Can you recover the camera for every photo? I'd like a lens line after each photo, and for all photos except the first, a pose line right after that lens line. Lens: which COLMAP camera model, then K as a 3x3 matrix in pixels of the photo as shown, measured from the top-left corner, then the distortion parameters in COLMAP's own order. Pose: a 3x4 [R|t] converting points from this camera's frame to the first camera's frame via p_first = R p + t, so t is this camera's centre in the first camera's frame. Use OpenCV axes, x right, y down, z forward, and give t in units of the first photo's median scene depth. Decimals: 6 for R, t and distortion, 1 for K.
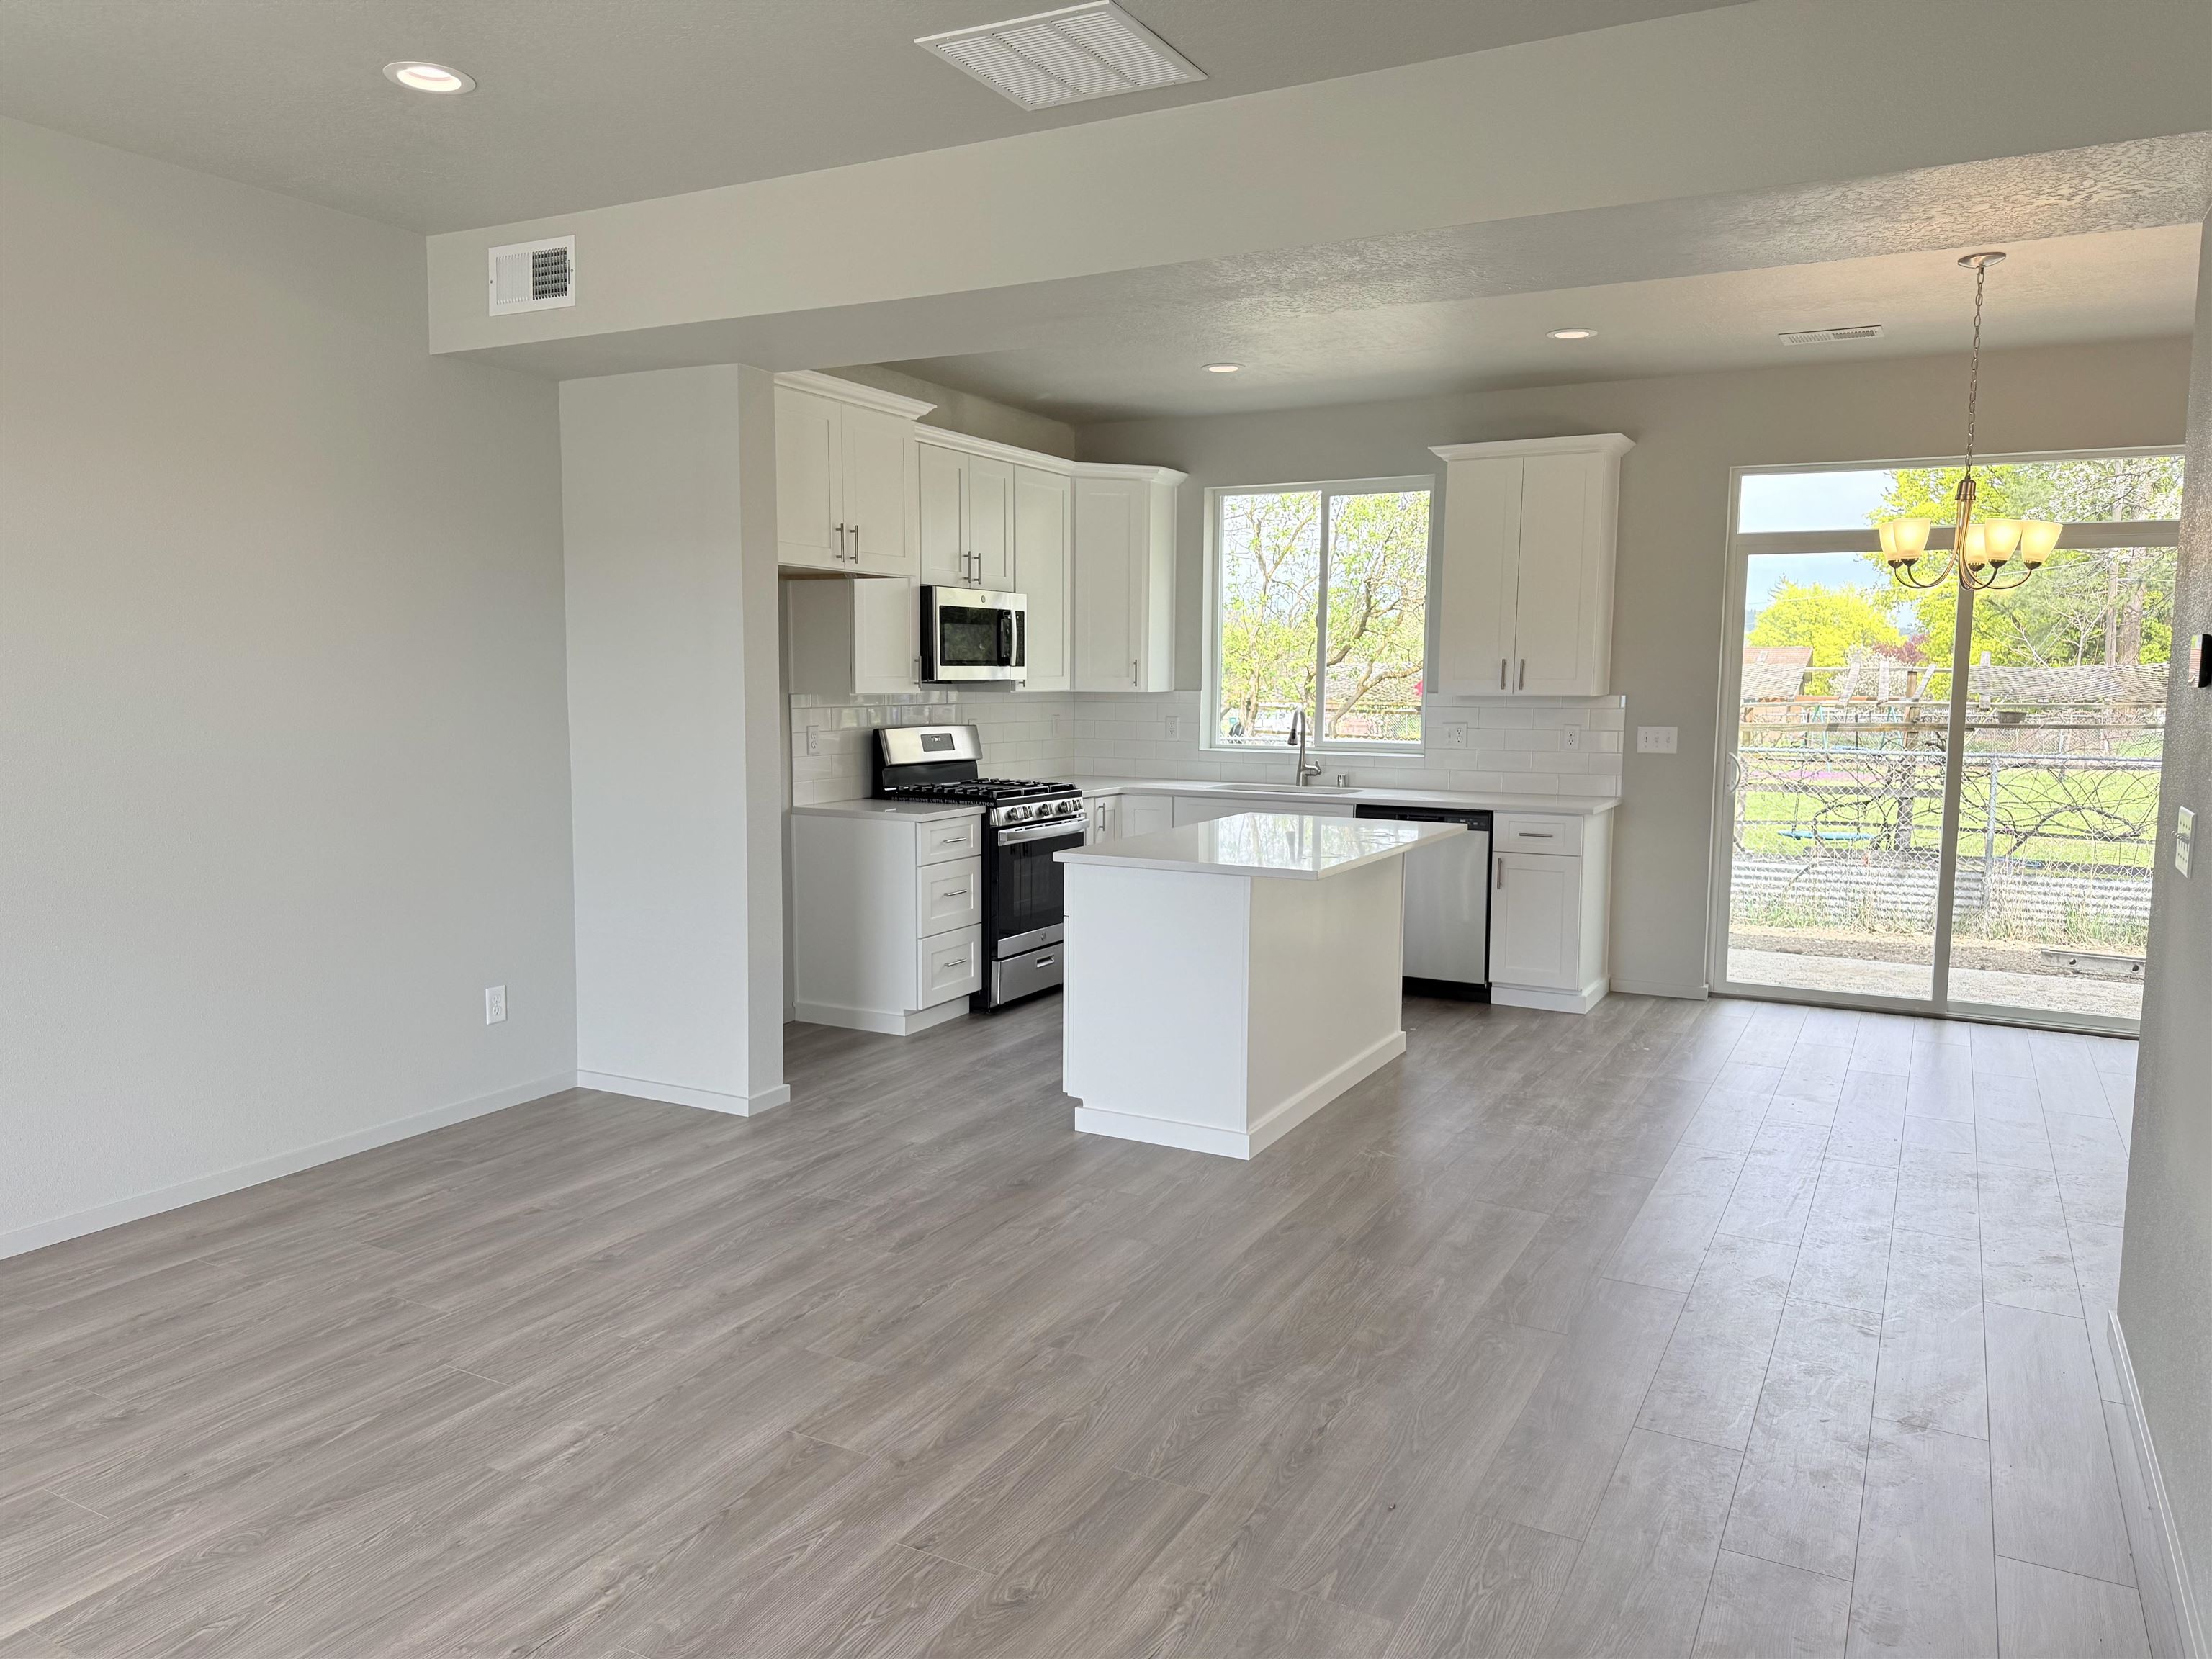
lens RADIAL K [[1559.6, 0, 1092.5], [0, 1559.6, 837.2], [0, 0, 1]] dist [0.067911, -0.082544]
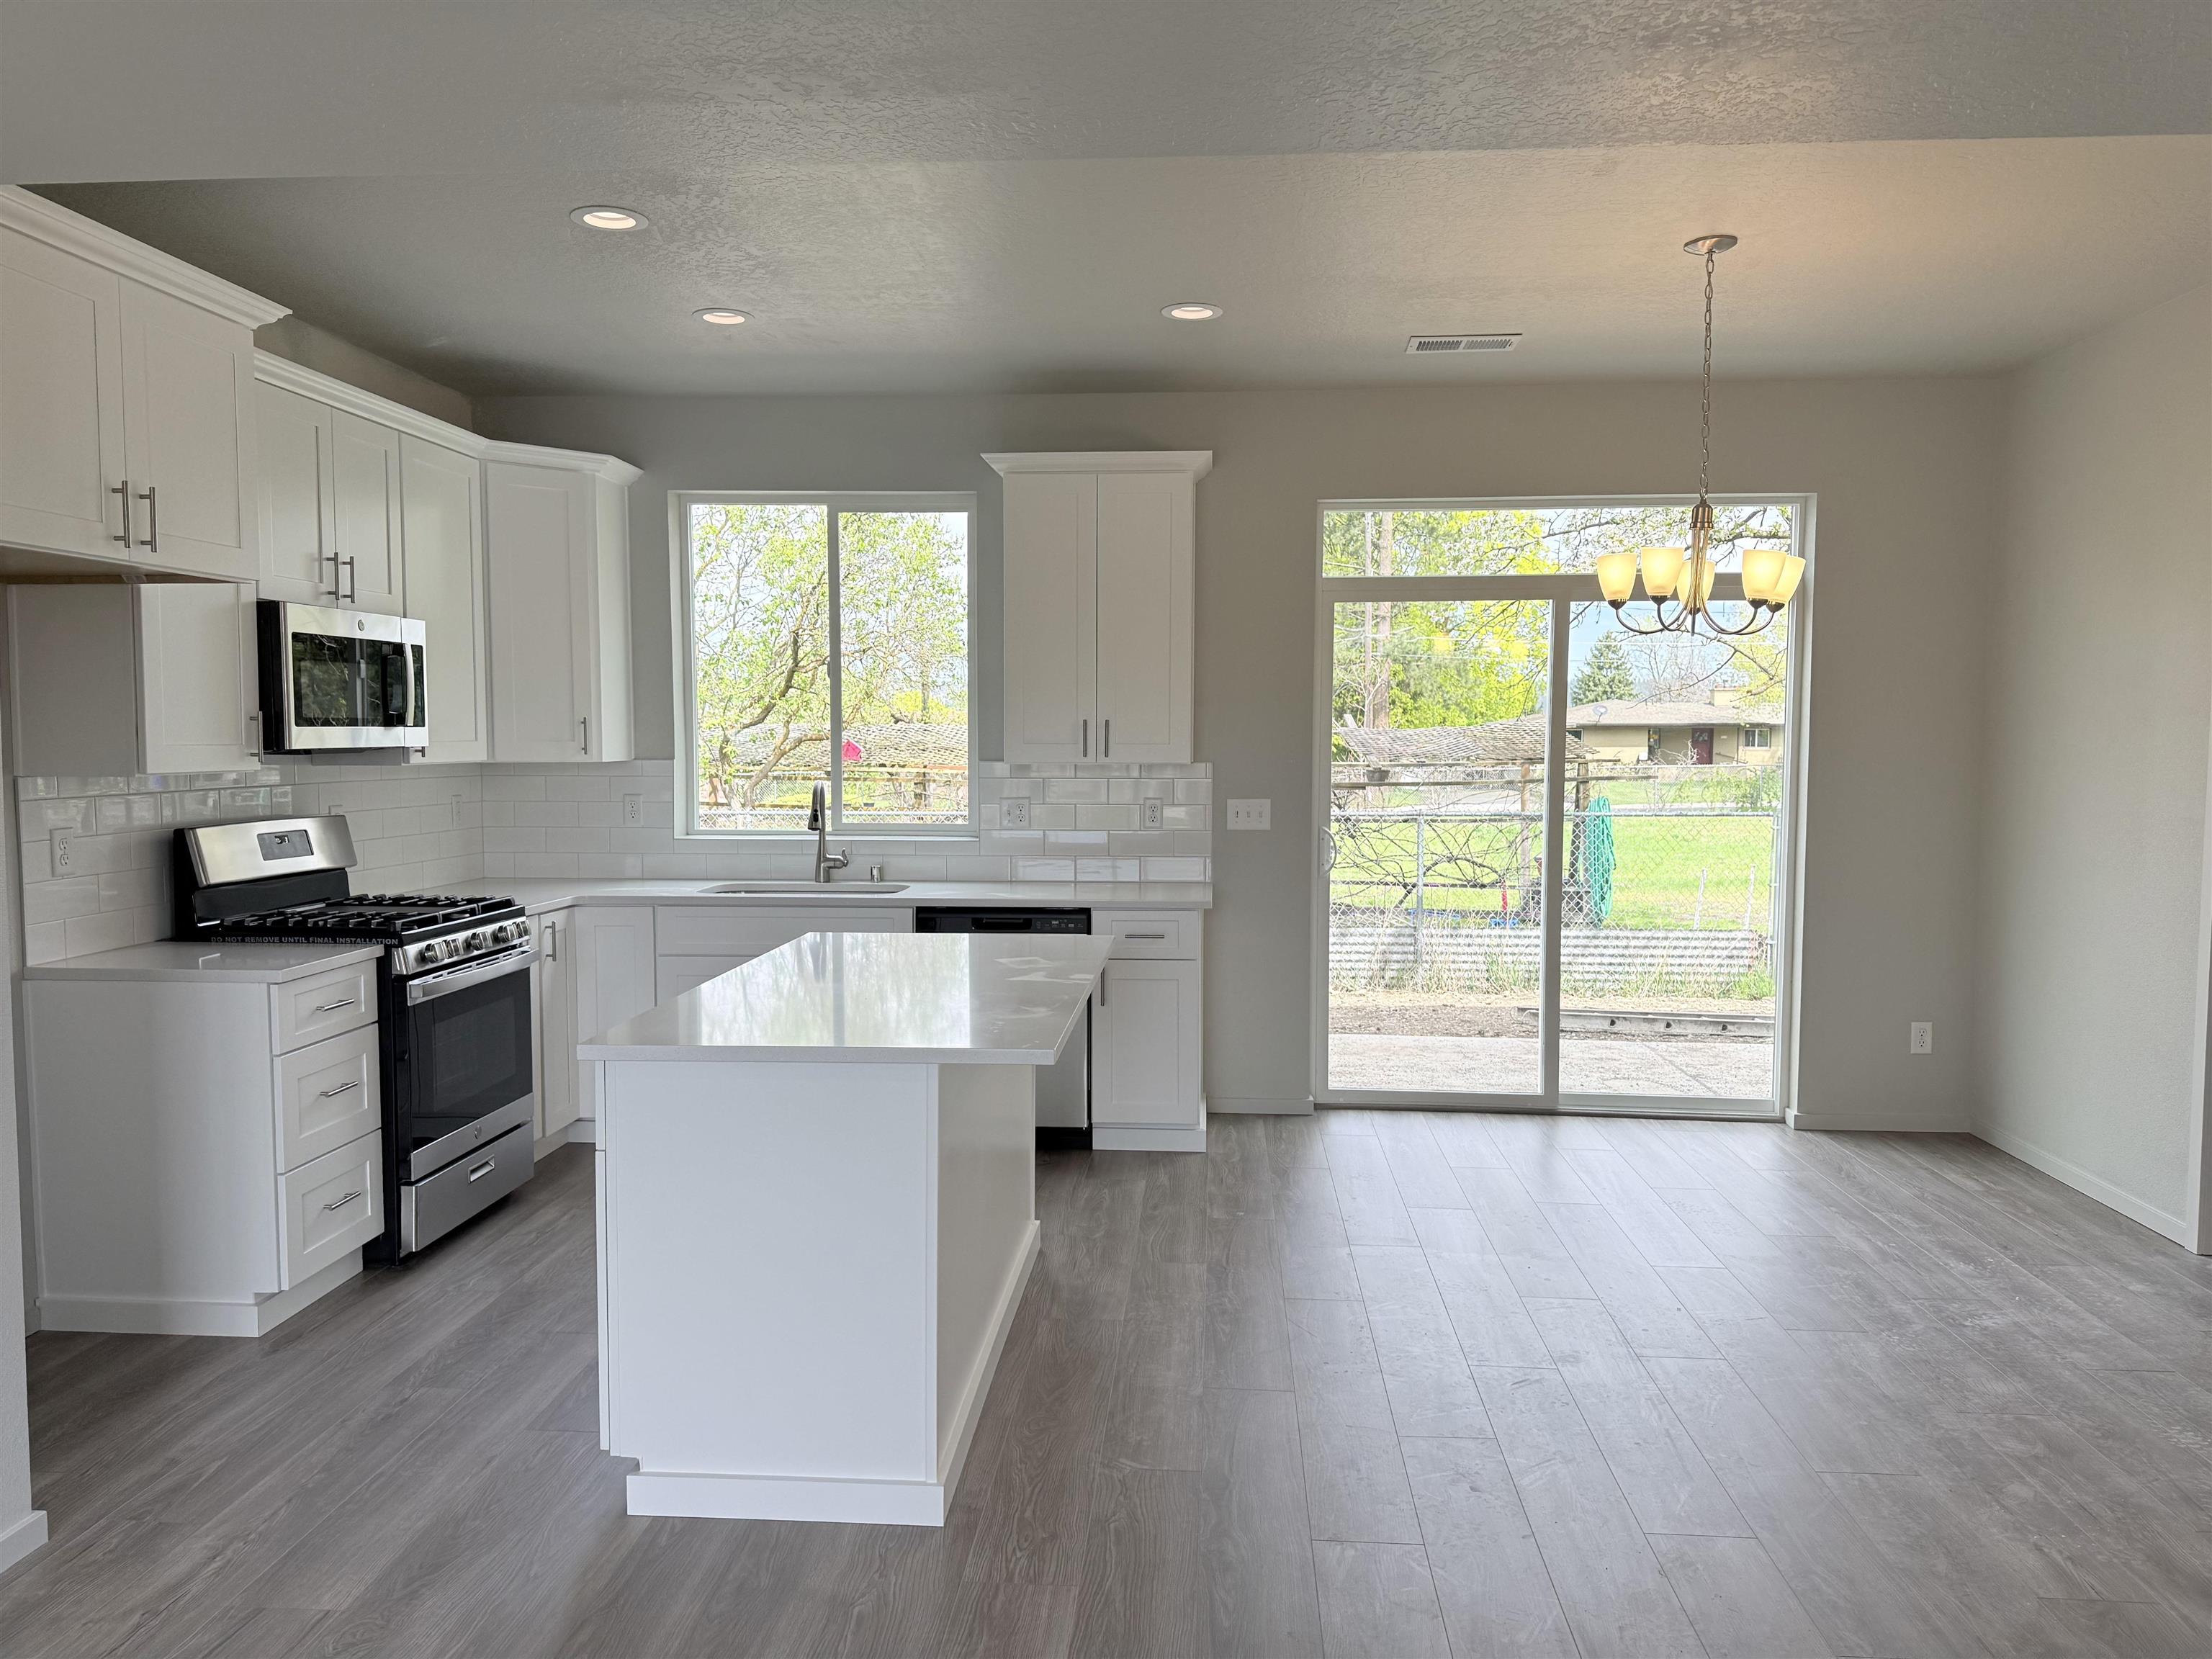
lens RADIAL K [[1559.6, 0, 1108.1], [0, 1559.6, 829.1], [0, 0, 1]] dist [0.067911, -0.082544]
pose [[0.909404, -0.030197, 0.414815, -0.073074], [0.048437, 0.998264, -0.033519, -0.034915], [-0.413083, 0.050575, 0.909288, 0.318782]]
